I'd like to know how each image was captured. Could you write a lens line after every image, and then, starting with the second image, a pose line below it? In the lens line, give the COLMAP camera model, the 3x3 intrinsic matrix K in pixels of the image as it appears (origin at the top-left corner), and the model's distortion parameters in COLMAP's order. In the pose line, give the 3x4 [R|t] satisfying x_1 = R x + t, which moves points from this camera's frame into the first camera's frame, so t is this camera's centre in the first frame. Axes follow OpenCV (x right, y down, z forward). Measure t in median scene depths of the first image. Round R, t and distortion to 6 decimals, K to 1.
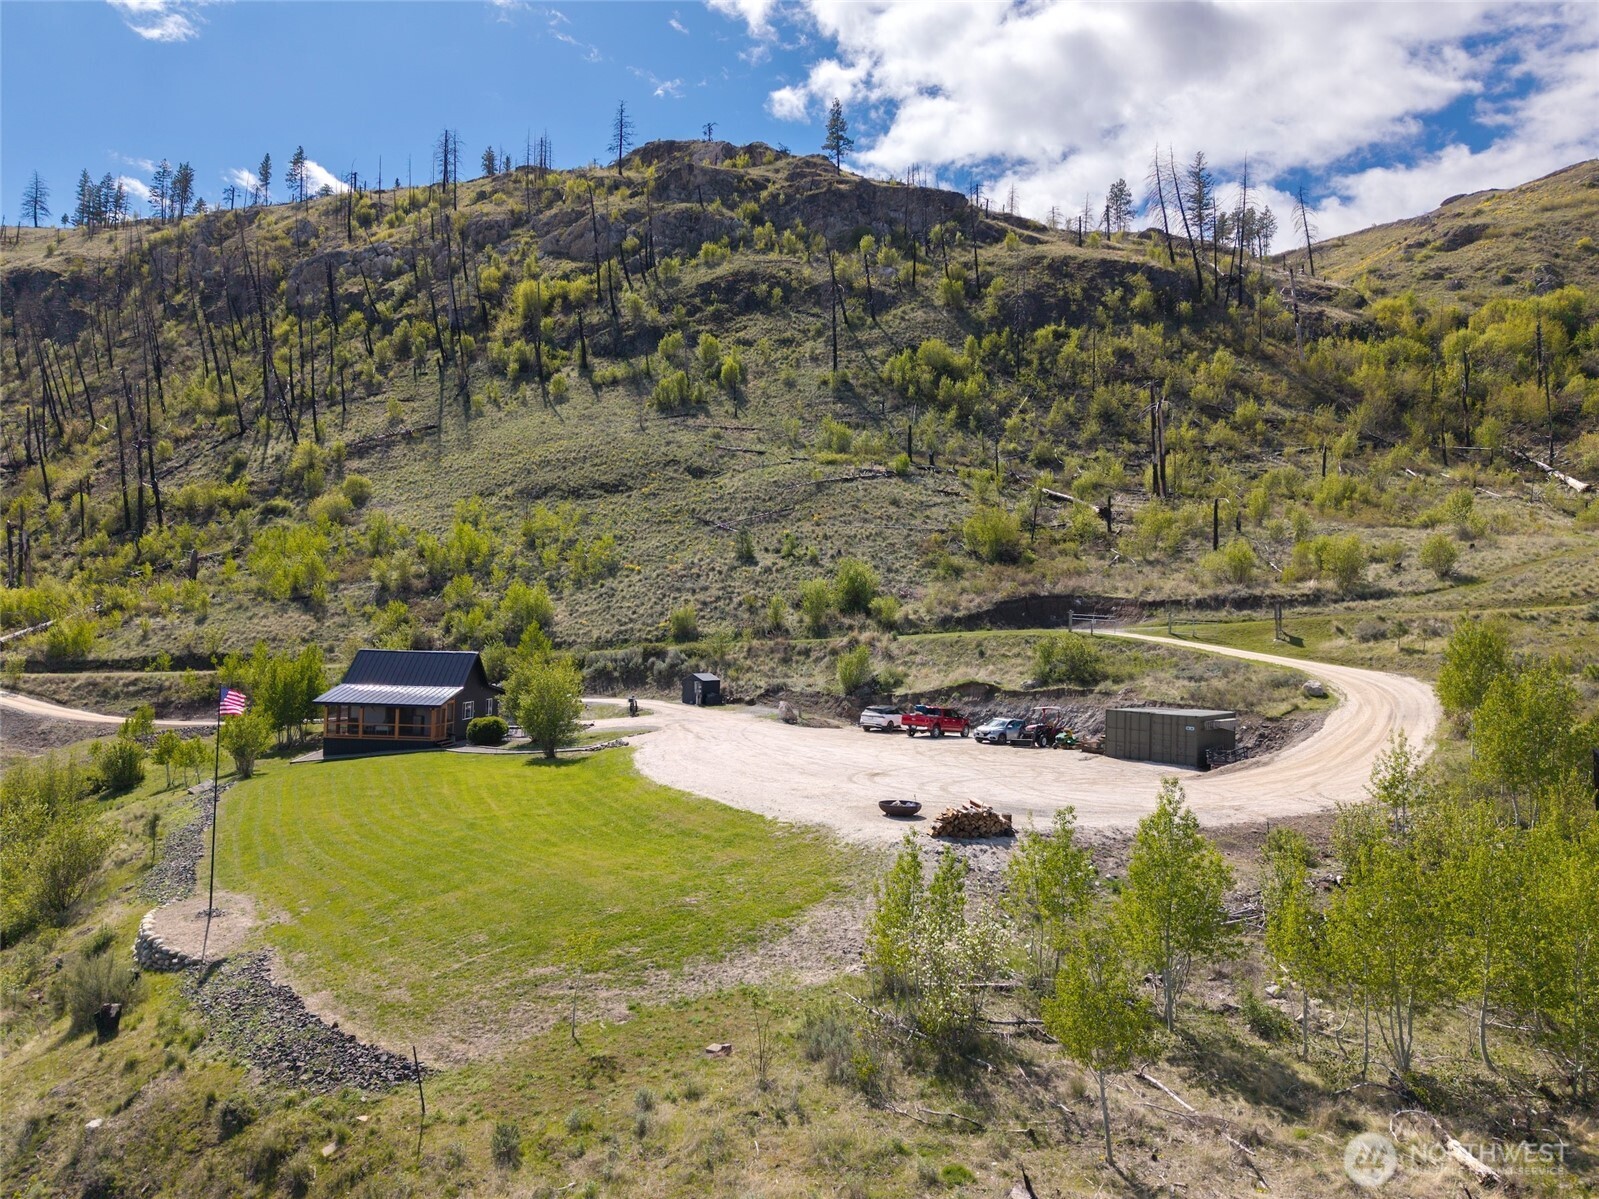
lens RADIAL K [[1106.9, 0, 799.5], [0, 1106.9, 599.5], [0, 0, 1]] dist [-0.001020, -0.009856]
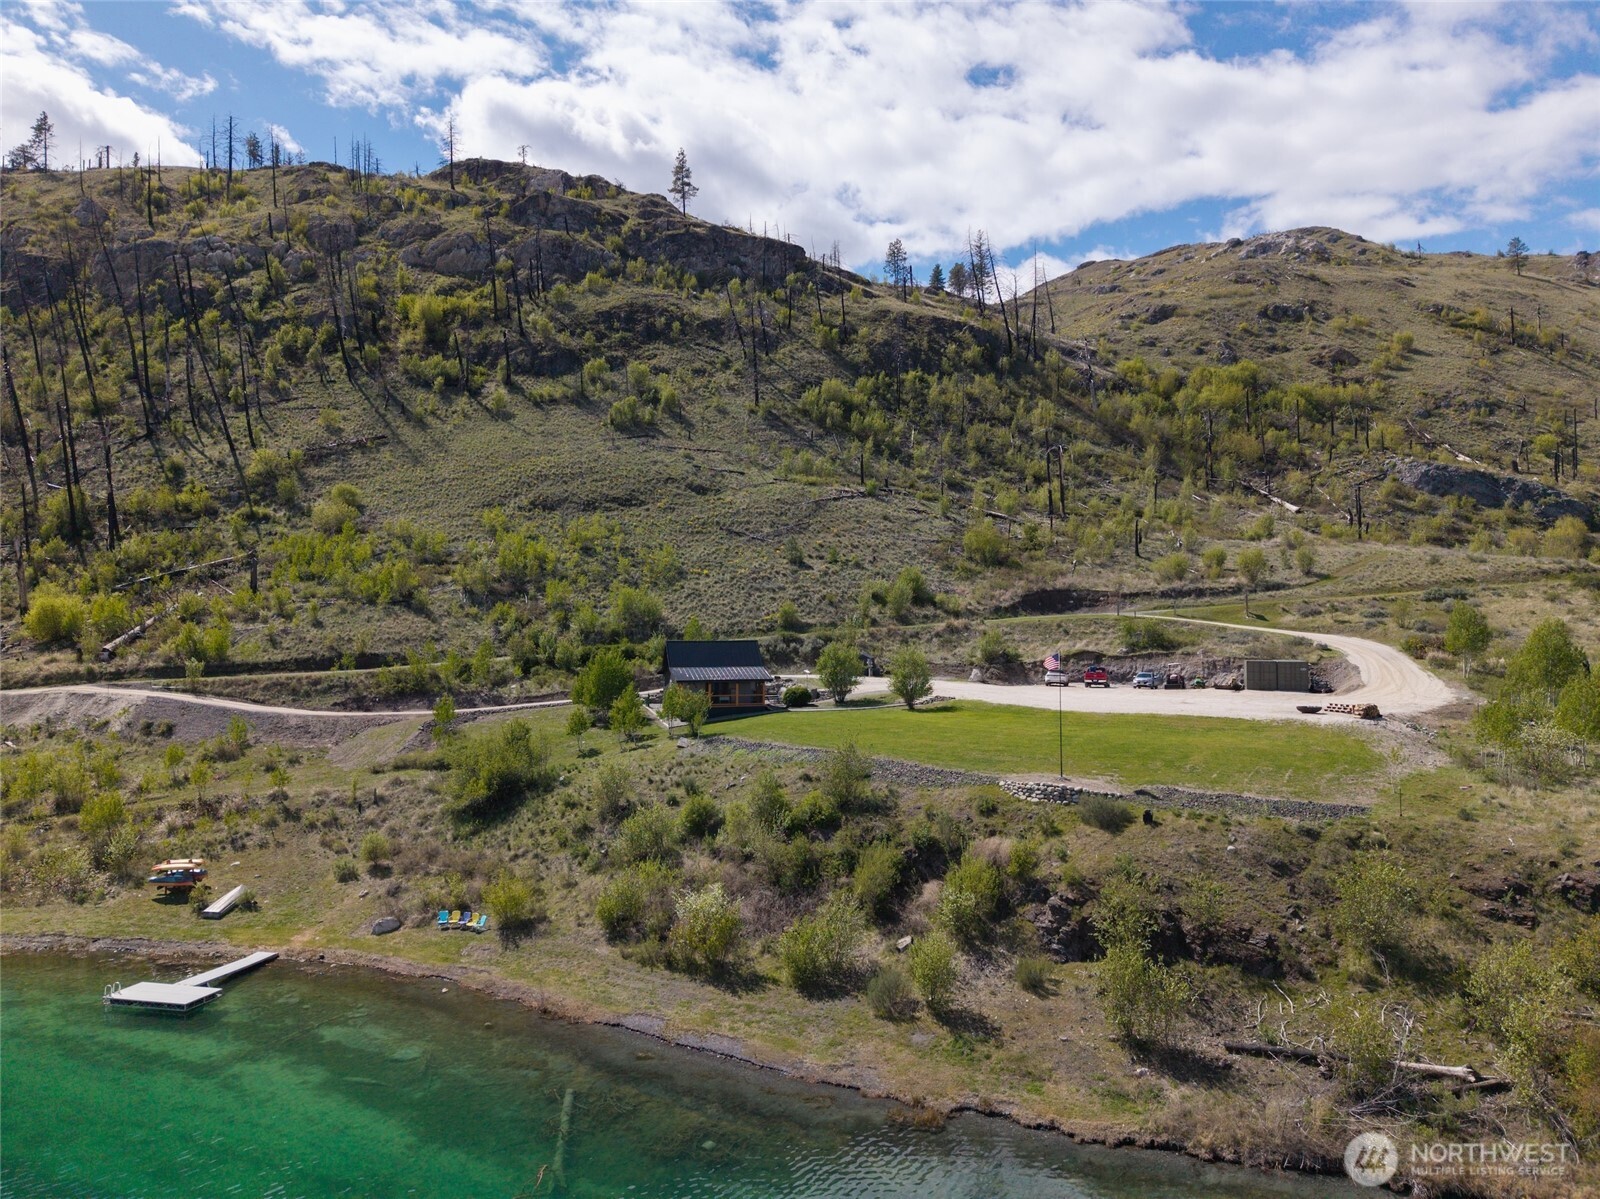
lens RADIAL K [[1071.8, 0, 800.0], [0, 1071.8, 599.5], [0, 0, 1]] dist [0.003890, -0.018905]
pose [[0.944236, -0.017687, 0.328794, -0.280847], [0.014545, 0.999822, 0.012011, -0.006814], [-0.328948, -0.006559, 0.944325, -0.092791]]
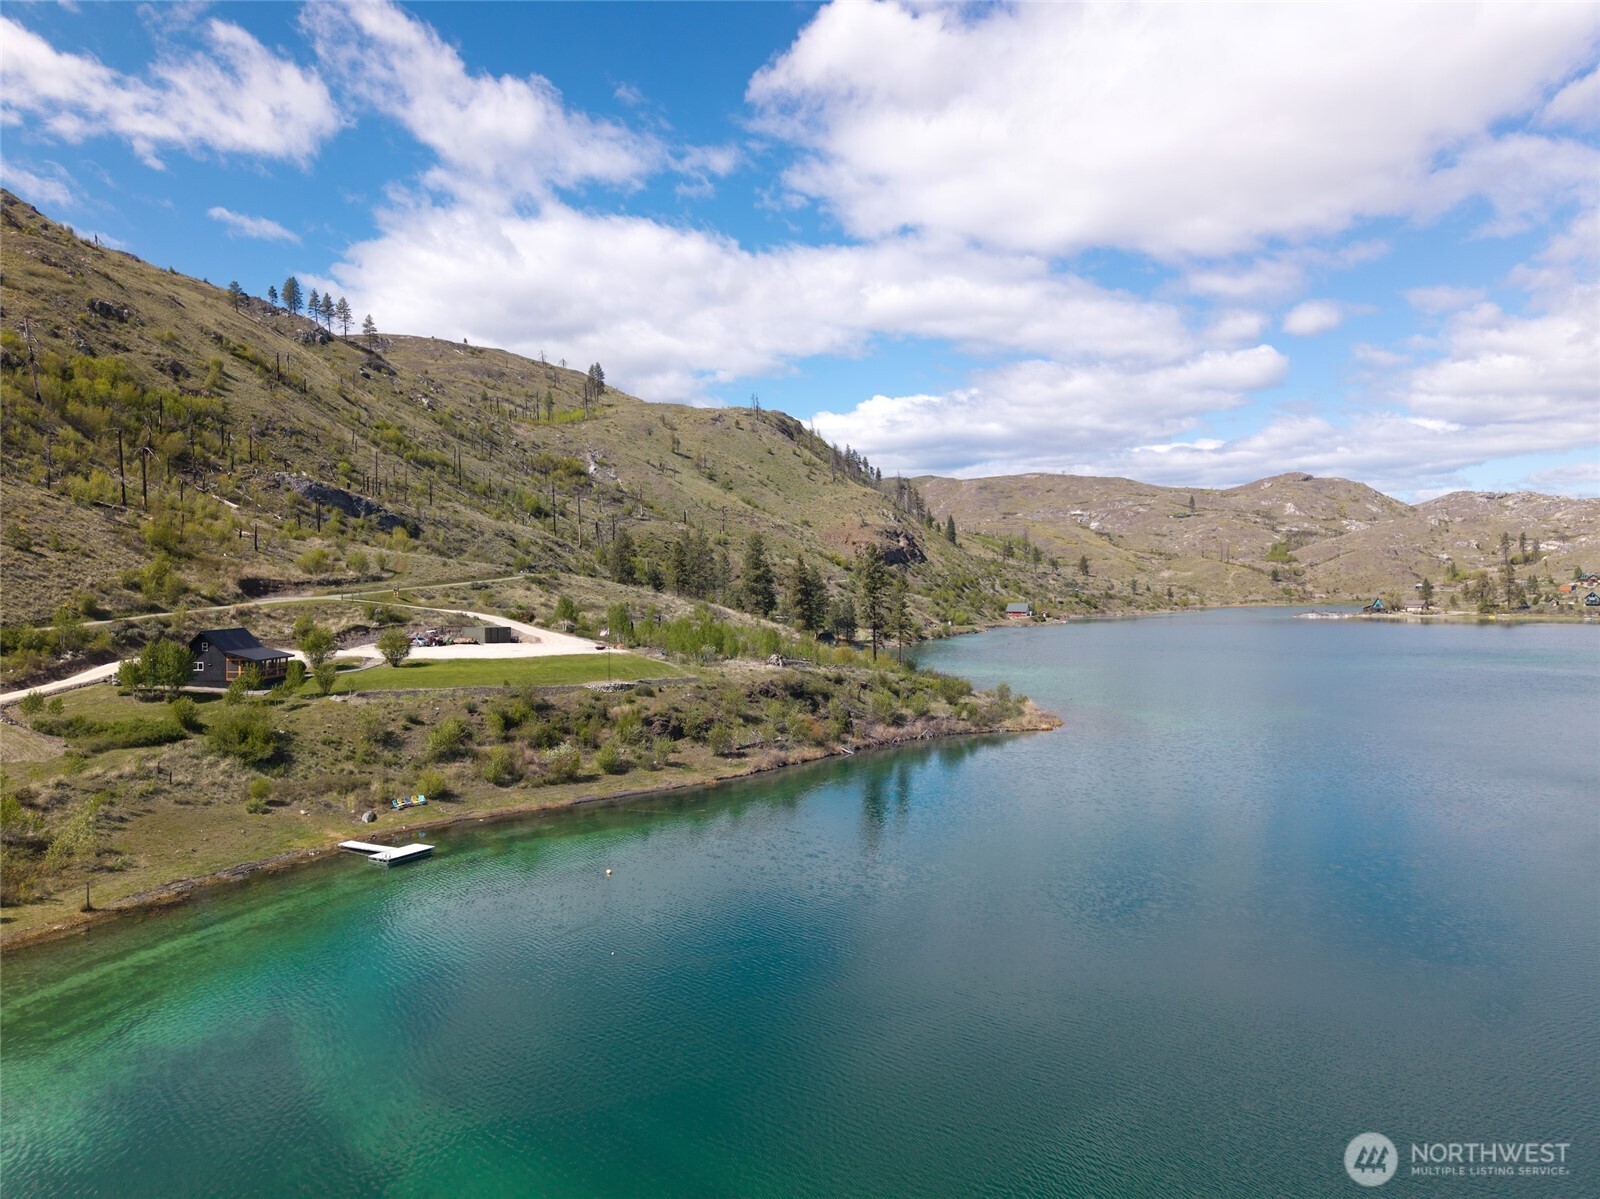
lens RADIAL K [[1107.6, 0, 800.0], [0, 1107.6, 599.5], [0, 0, 1]] dist [-0.001020, -0.009856]
pose [[-0.038794, -0.040946, 0.998408, -0.878275], [-0.035346, 0.998591, 0.039580, -0.040324], [-0.998622, -0.033754, -0.040187, 0.088431]]
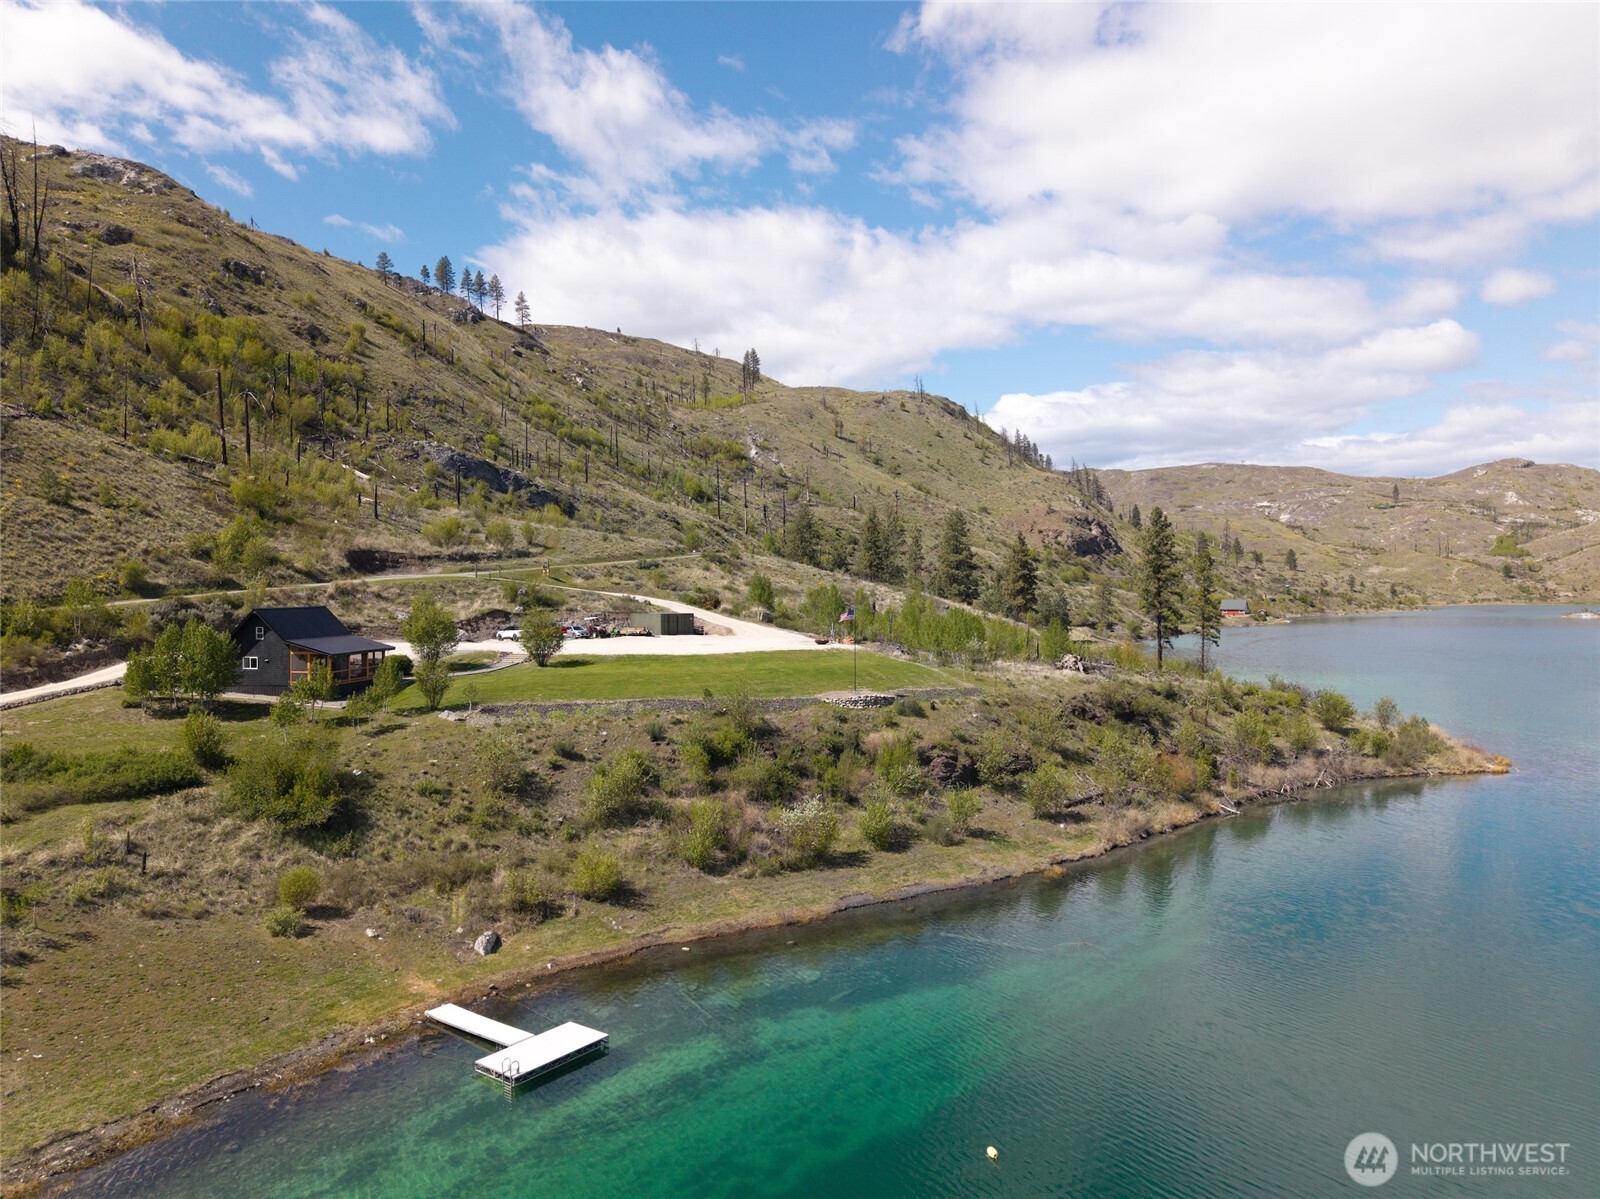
lens RADIAL K [[1083.6, 0, 774.9], [0, 1083.6, 595.1], [0, 0, 1]] dist [0.089771, -0.150802]
pose [[0.107799, -0.035337, 0.993545, -0.592857], [-0.031628, 0.998740, 0.038953, -0.009622], [-0.993669, -0.035623, 0.106546, 0.175460]]
